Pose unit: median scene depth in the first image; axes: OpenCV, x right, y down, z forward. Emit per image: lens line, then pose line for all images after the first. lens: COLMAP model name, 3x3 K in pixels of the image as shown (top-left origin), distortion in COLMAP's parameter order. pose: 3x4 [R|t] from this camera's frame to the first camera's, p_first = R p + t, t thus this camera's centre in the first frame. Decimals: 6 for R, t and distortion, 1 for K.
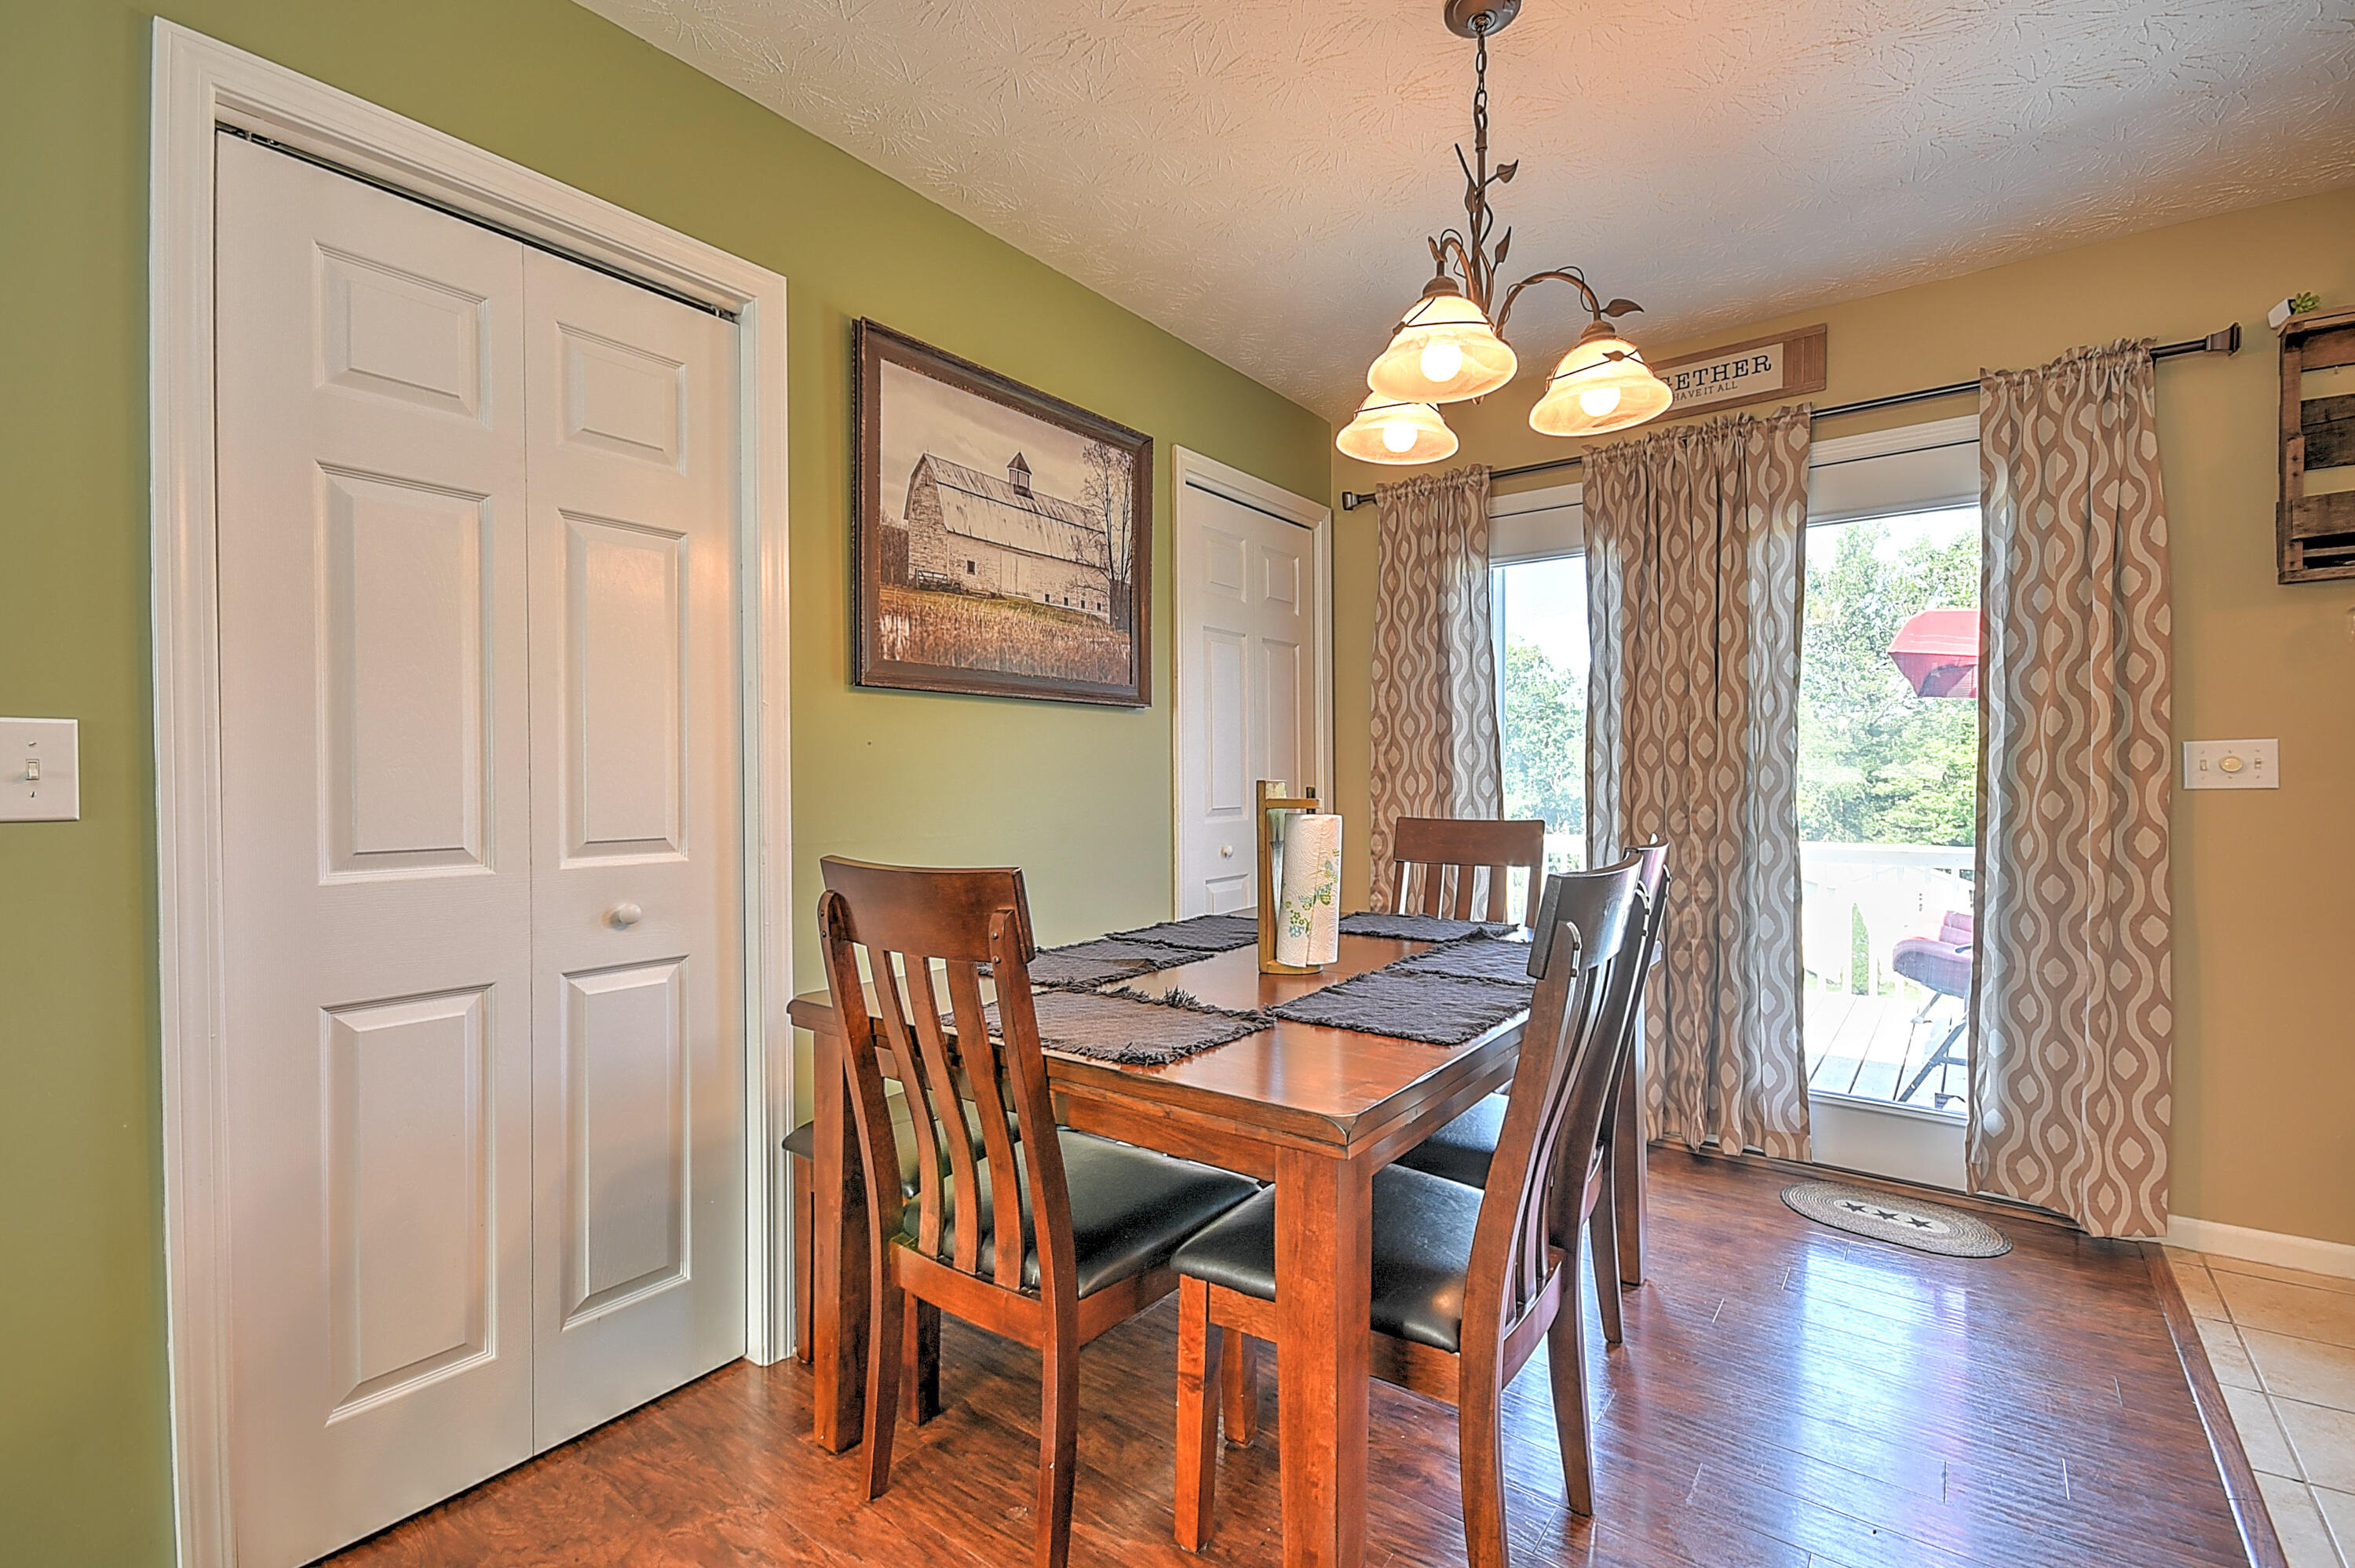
lens RADIAL K [[1029.9, 0, 1182.8], [0, 1029.9, 785.8], [0, 0, 1]] dist [0.013991, -0.007414]
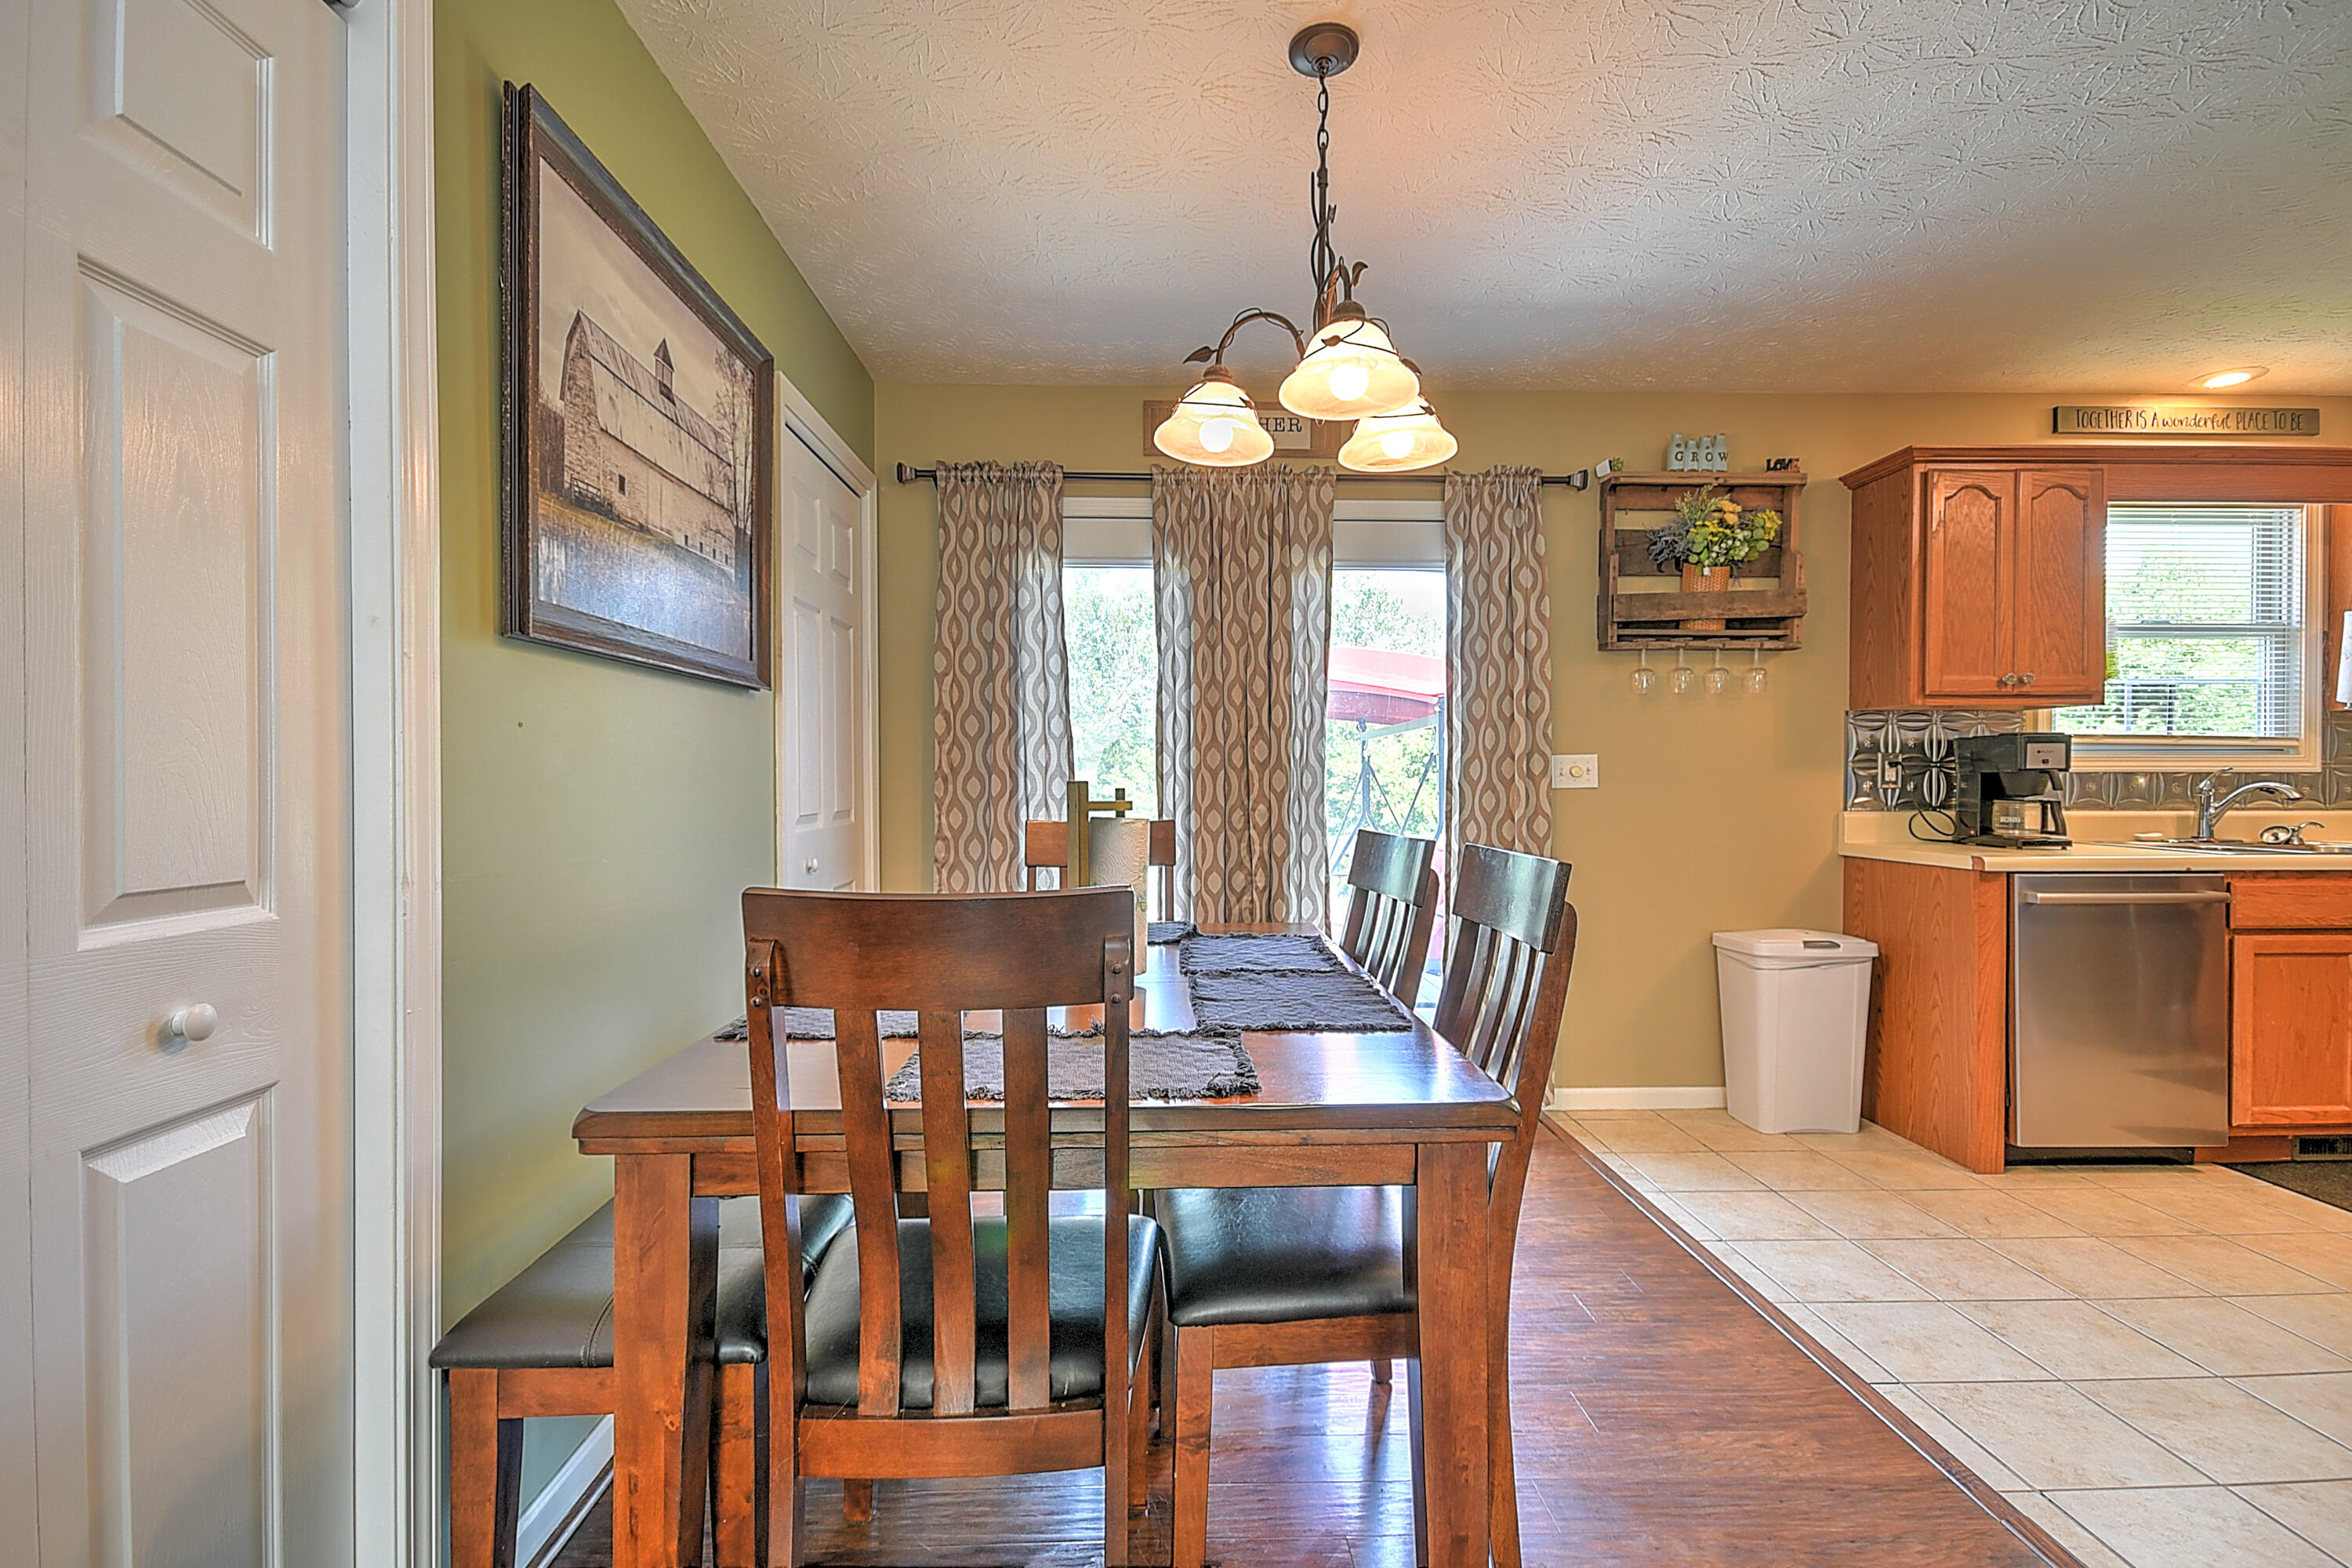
lens RADIAL K [[1077.4, 0, 1193.3], [0, 1077.4, 784.3], [0, 0, 1]] dist [0.010420, 0.001190]
pose [[0.776366, -0.000311, 0.630282, -0.336279], [0.002875, 0.999991, -0.003047, 0.000718], [-0.630275, 0.004178, 0.776360, 0.149149]]
